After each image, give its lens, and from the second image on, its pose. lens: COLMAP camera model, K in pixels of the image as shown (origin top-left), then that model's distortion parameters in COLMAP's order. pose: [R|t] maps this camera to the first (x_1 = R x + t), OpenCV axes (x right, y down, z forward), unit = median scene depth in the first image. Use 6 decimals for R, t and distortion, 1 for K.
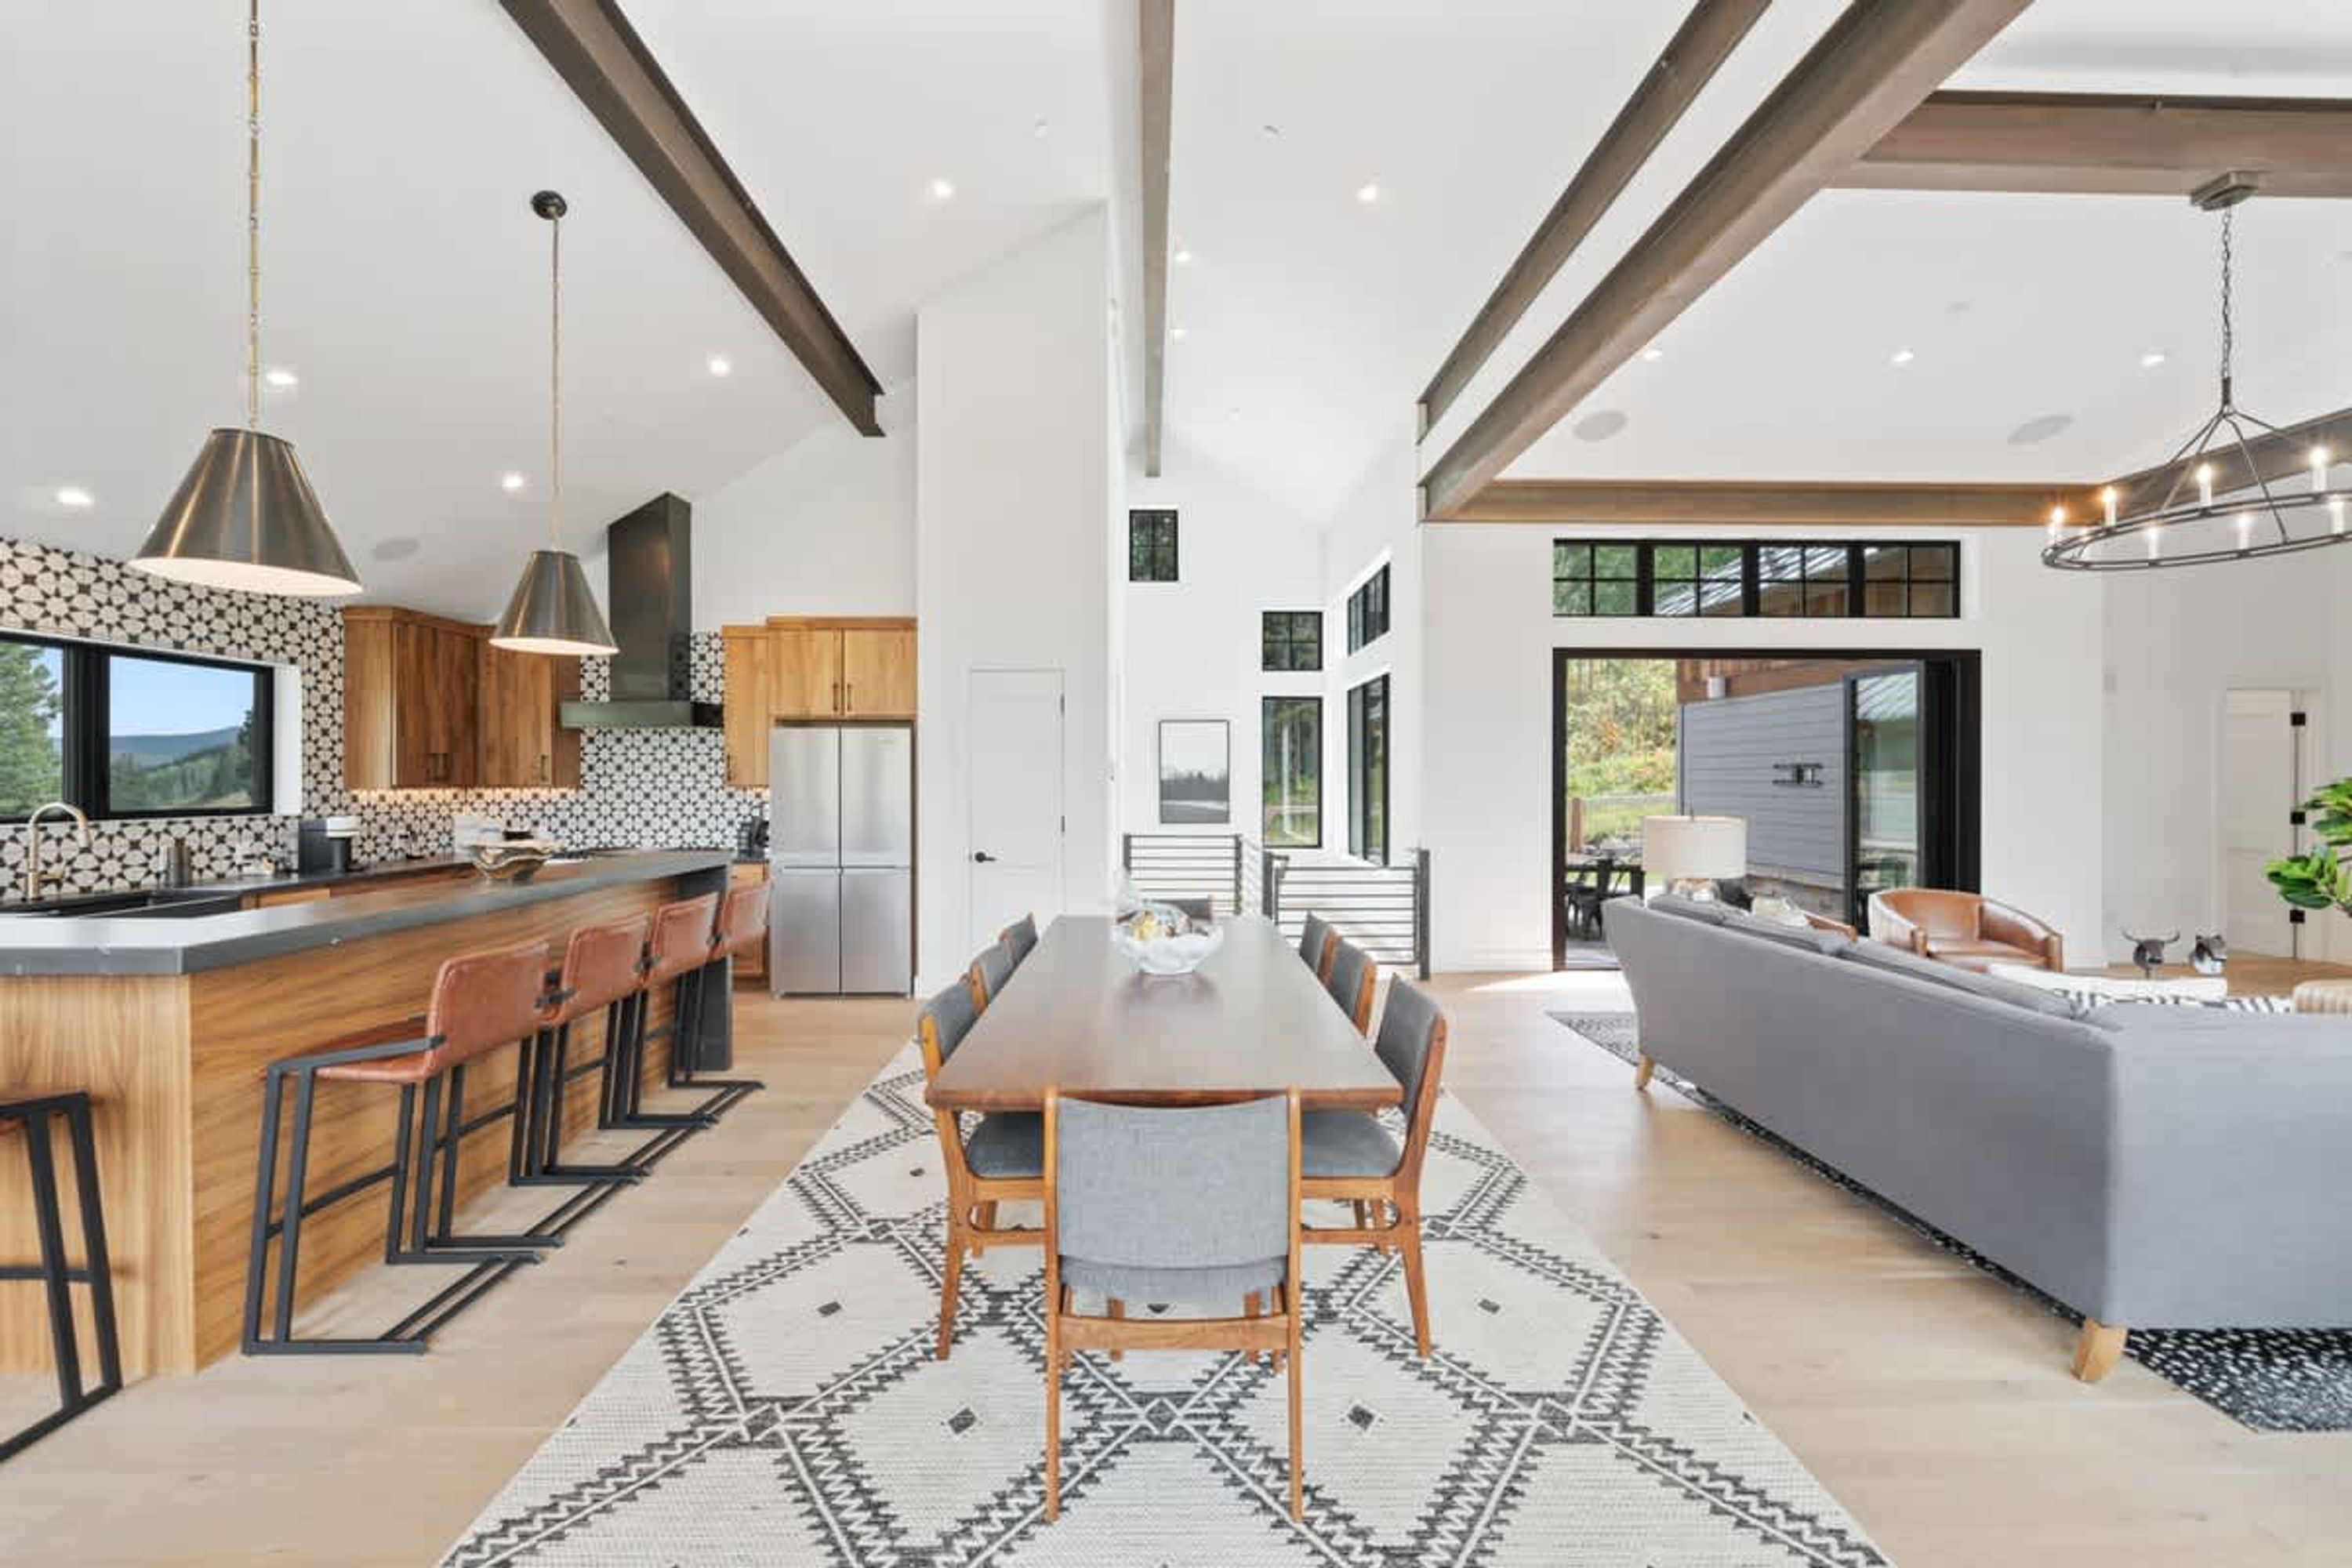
lens RADIAL K [[865.3, 0, 1179.9], [0, 865.3, 782.2], [0, 0, 1]] dist [-0.001080, -0.000641]
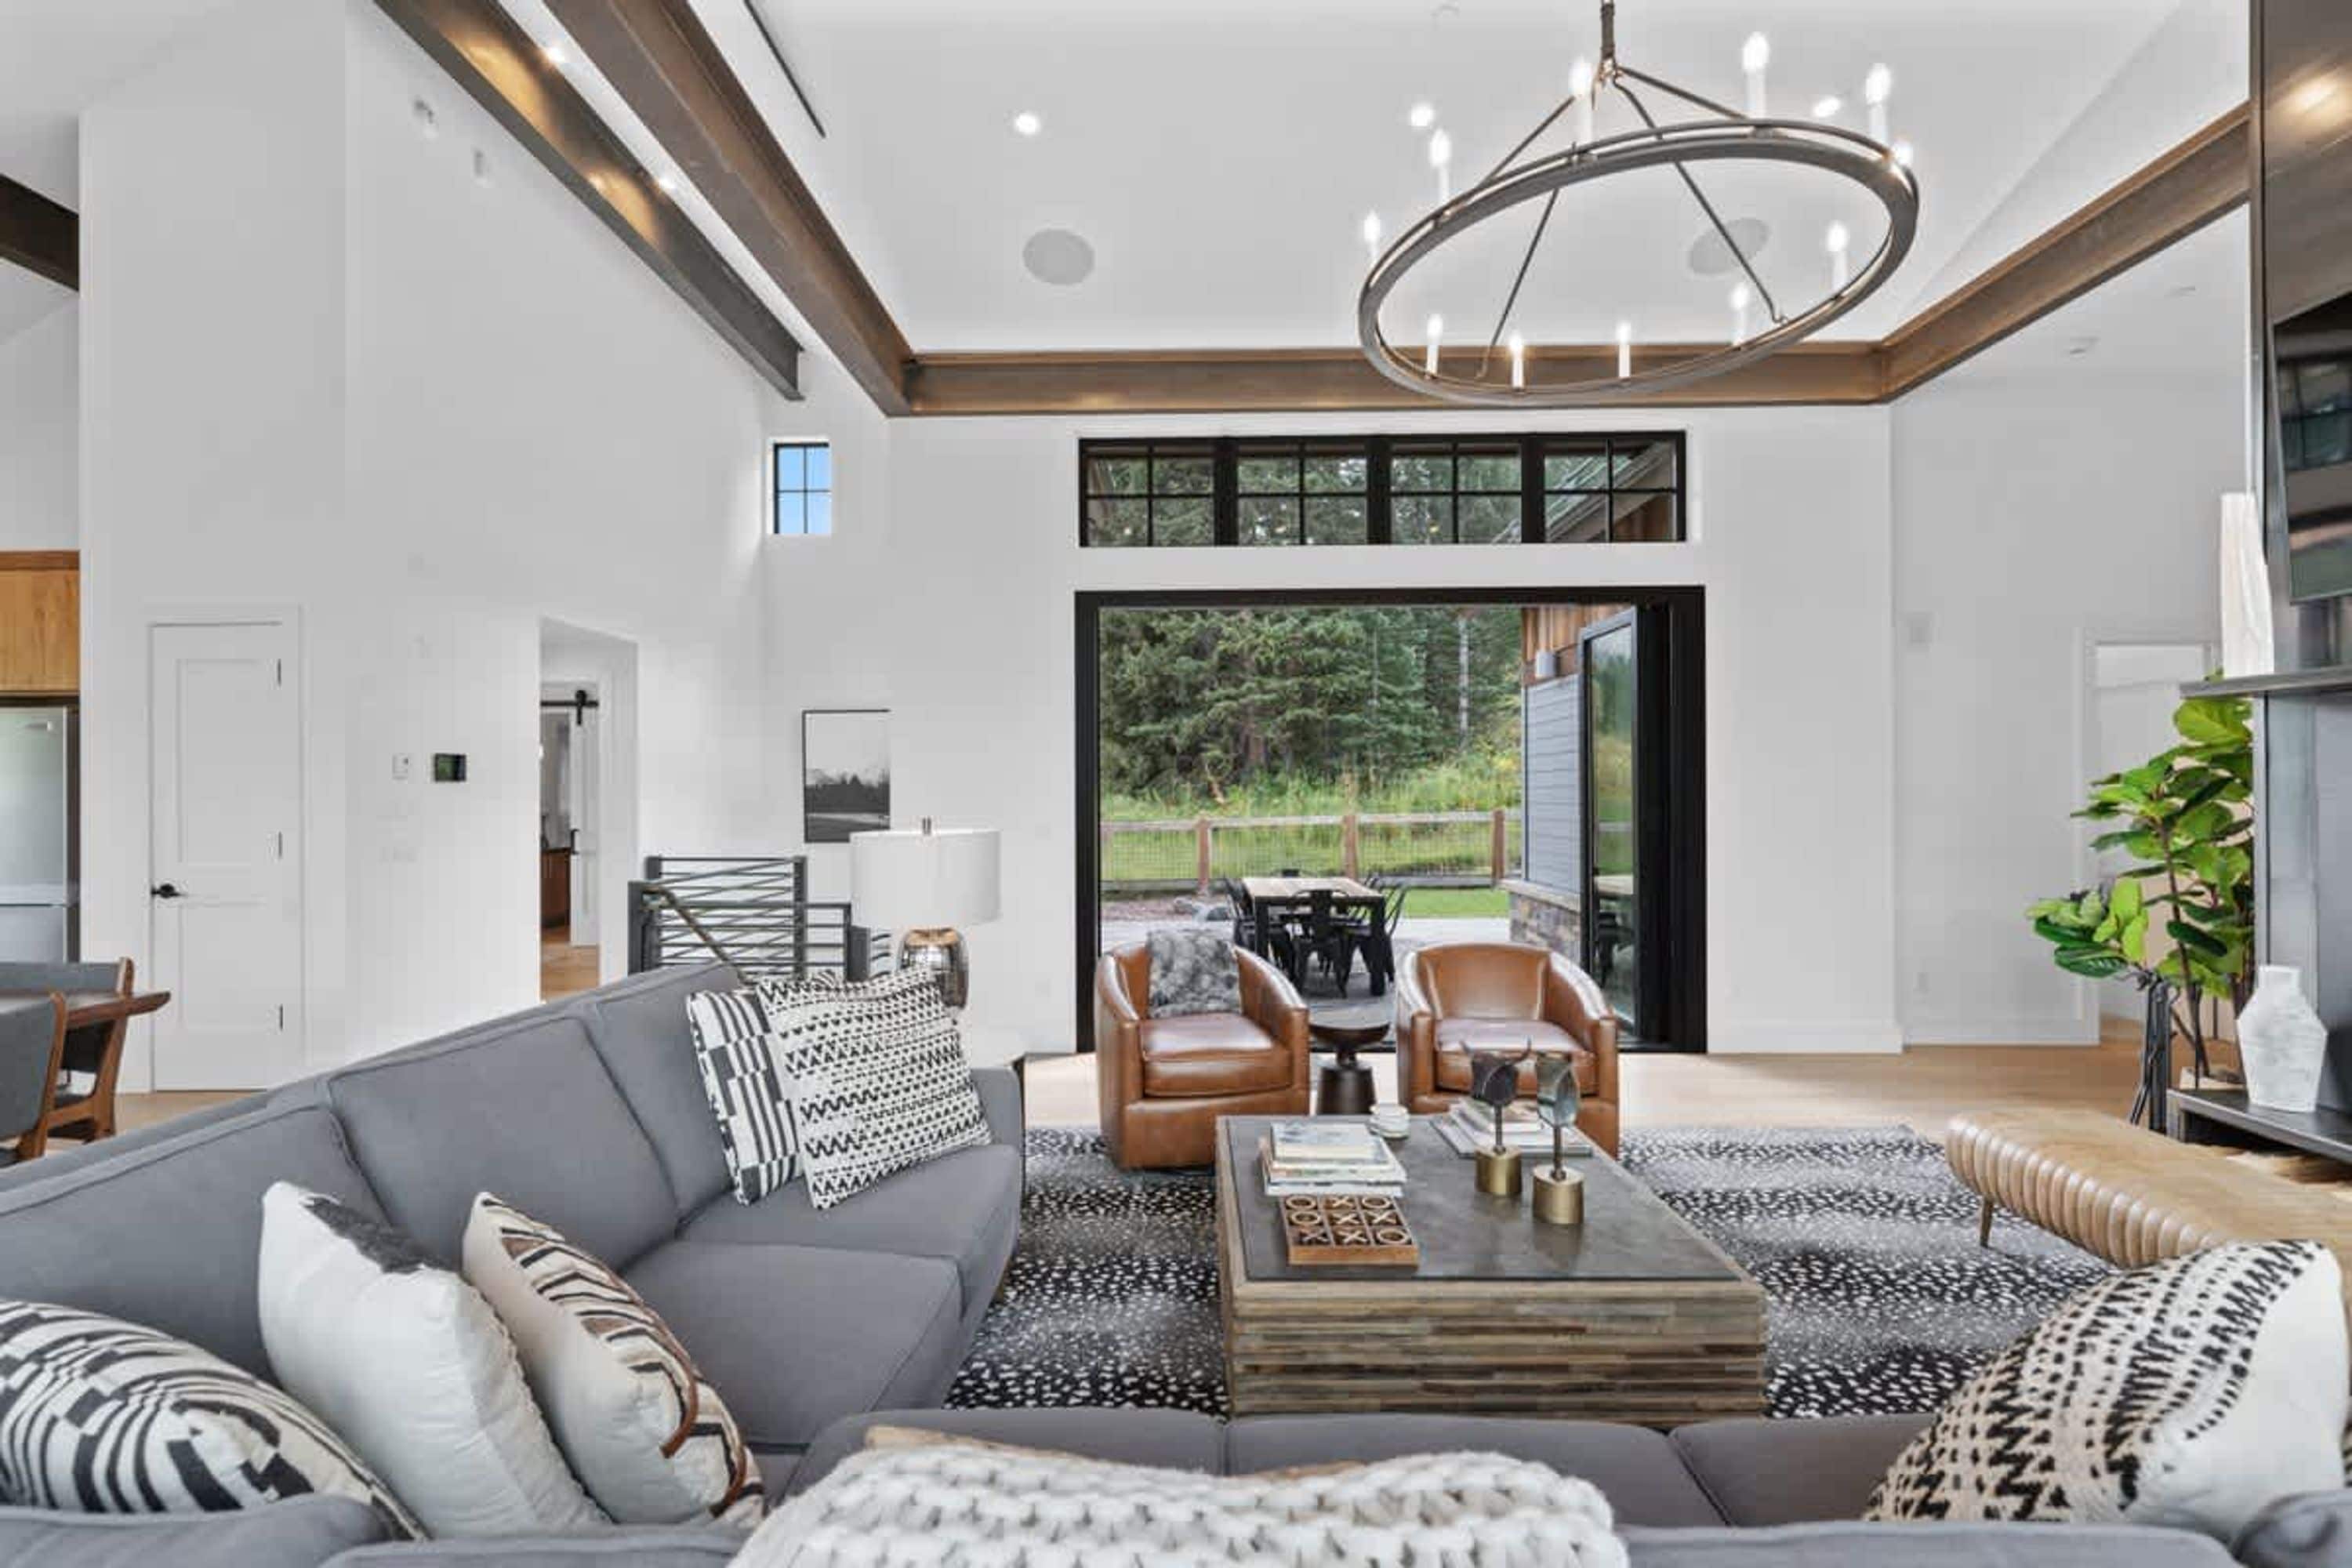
lens RADIAL K [[1061.8, 0, 1167.0], [0, 1061.8, 779.6], [0, 0, 1]] dist [0.007122, 0.000939]
pose [[0.999195, -0.003809, -0.039924, 0.539947], [0.003288, 0.999909, -0.013114, 0.008477], [0.039970, 0.012972, 0.999117, 0.145037]]
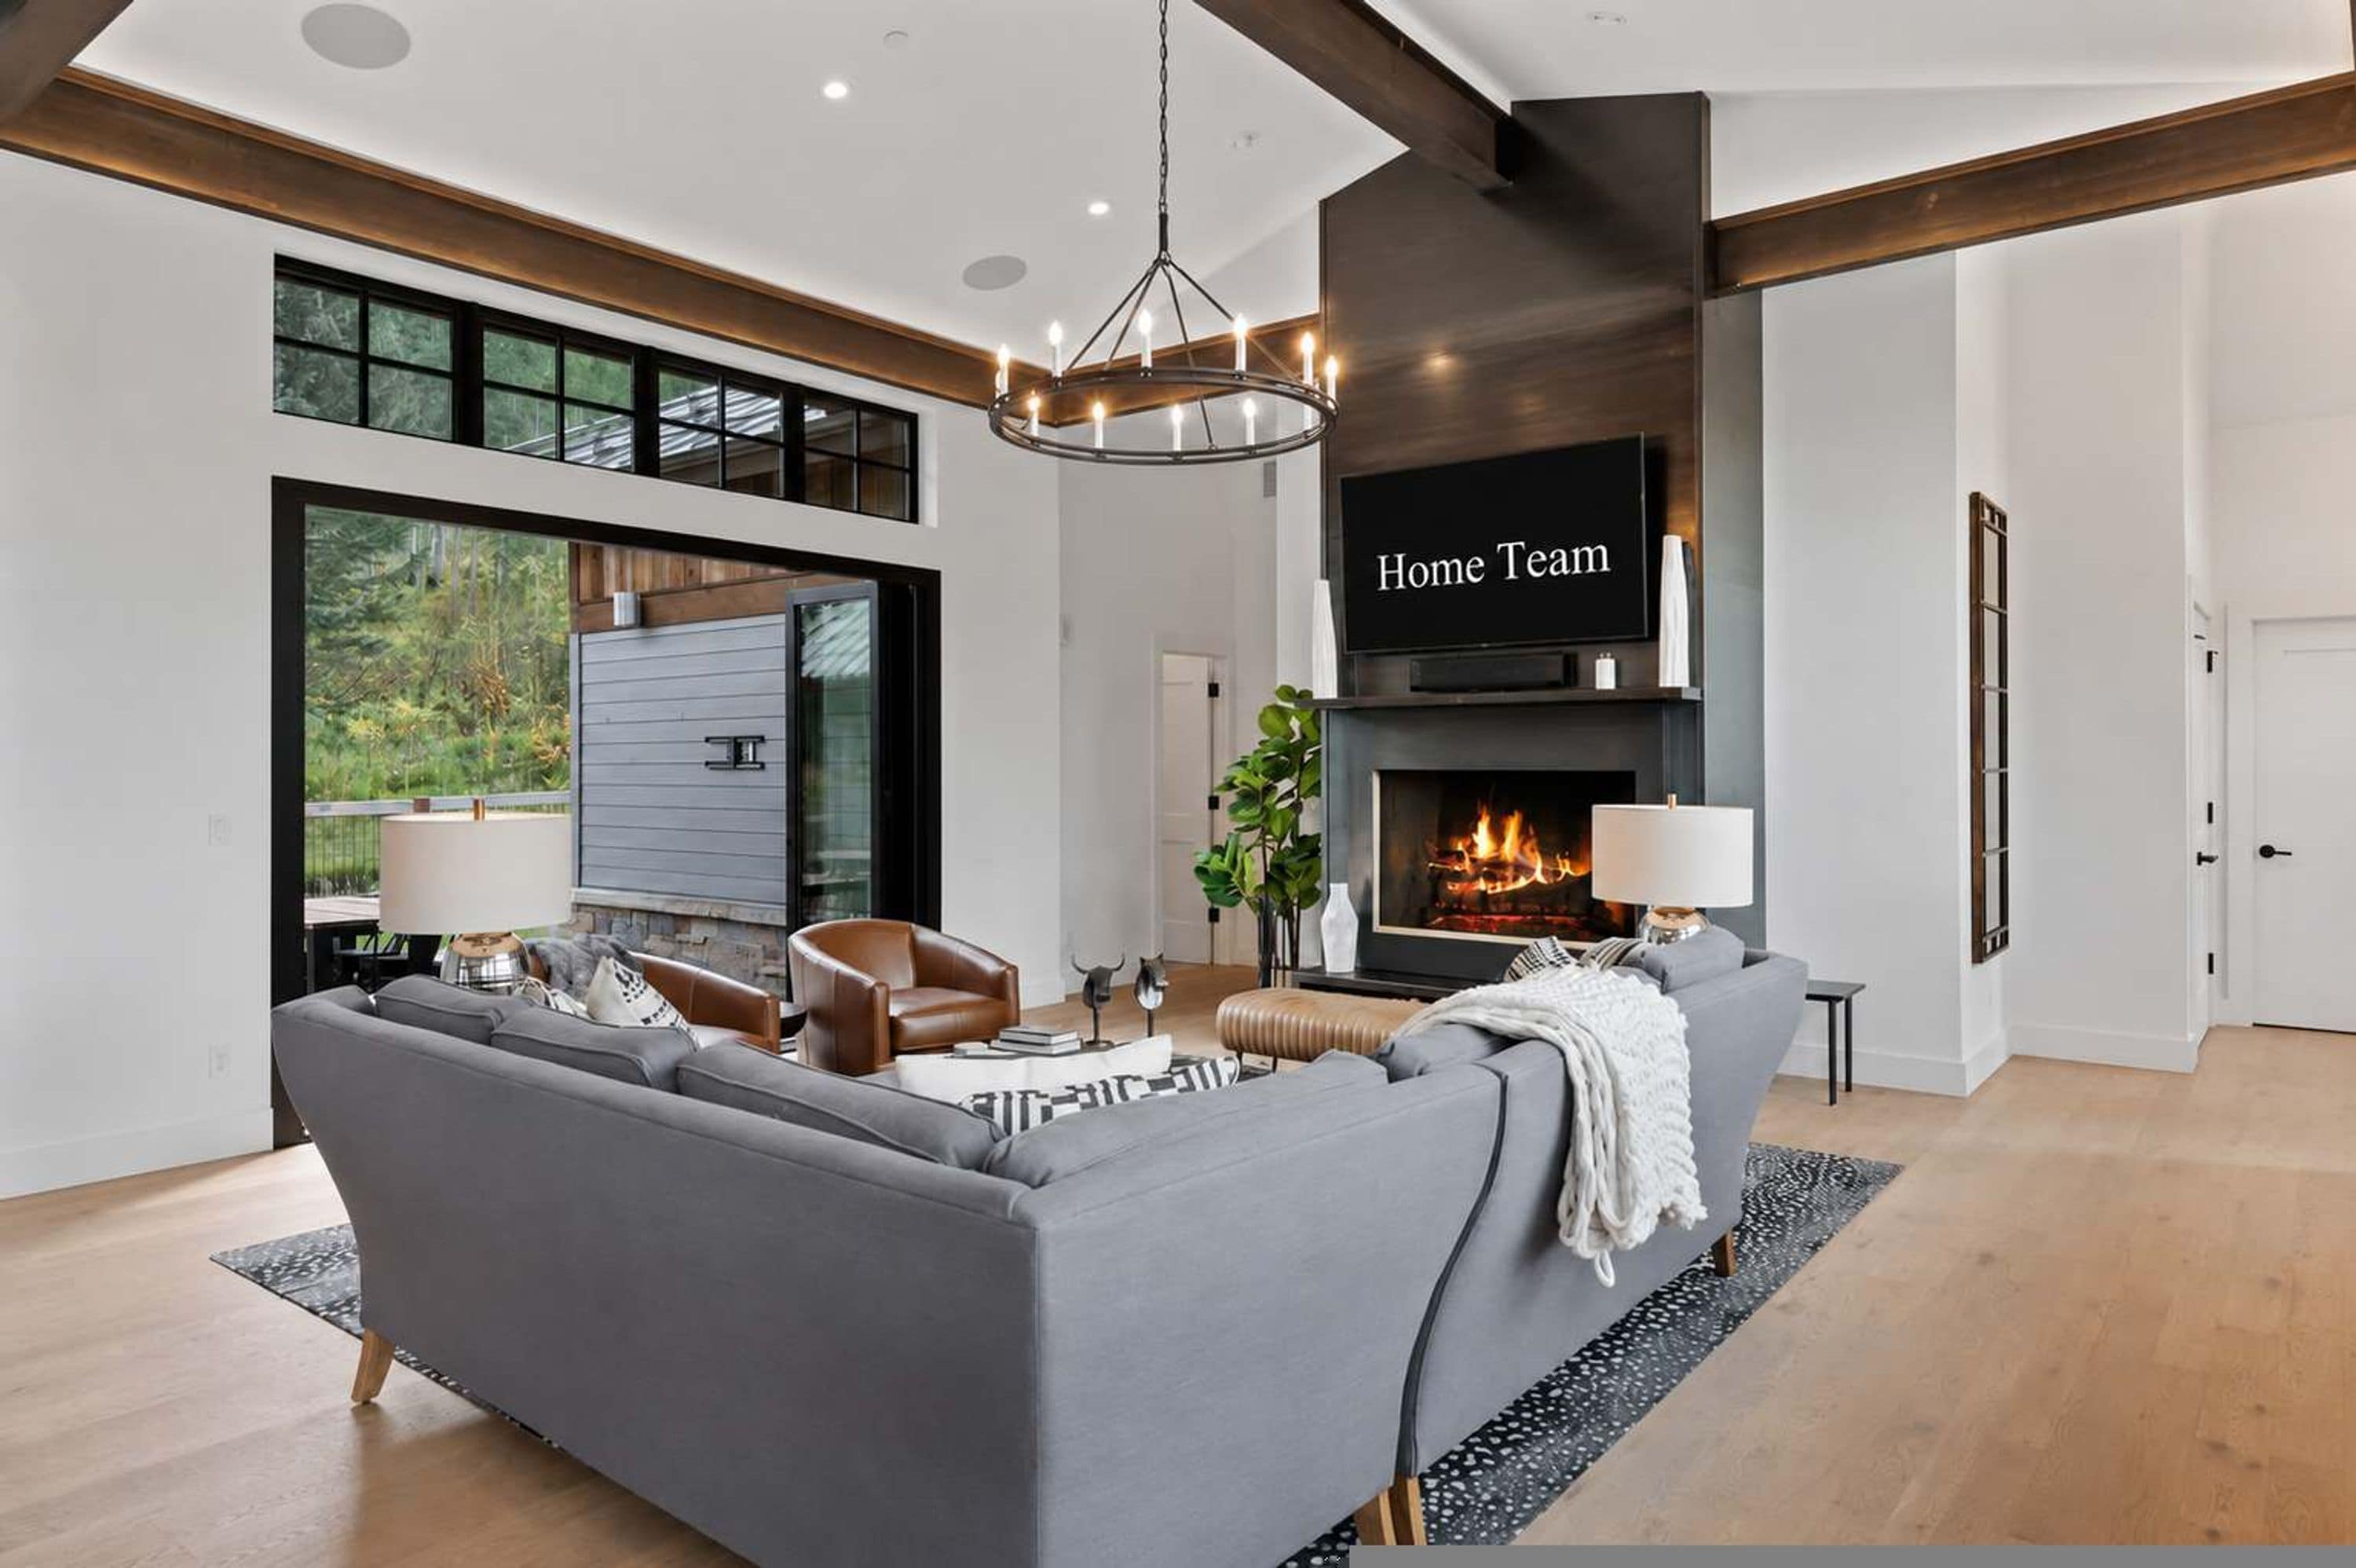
lens RADIAL K [[1432.0, 0, 1115.4], [0, 1432.0, 762.4], [0, 0, 1]] dist [0.013658, 0.001252]
pose [[0.658901, 0.003058, 0.752224, 0.141079], [0.004347, 0.999960, -0.007872, 0.012095], [-0.752217, 0.008456, 0.658861, 0.120779]]
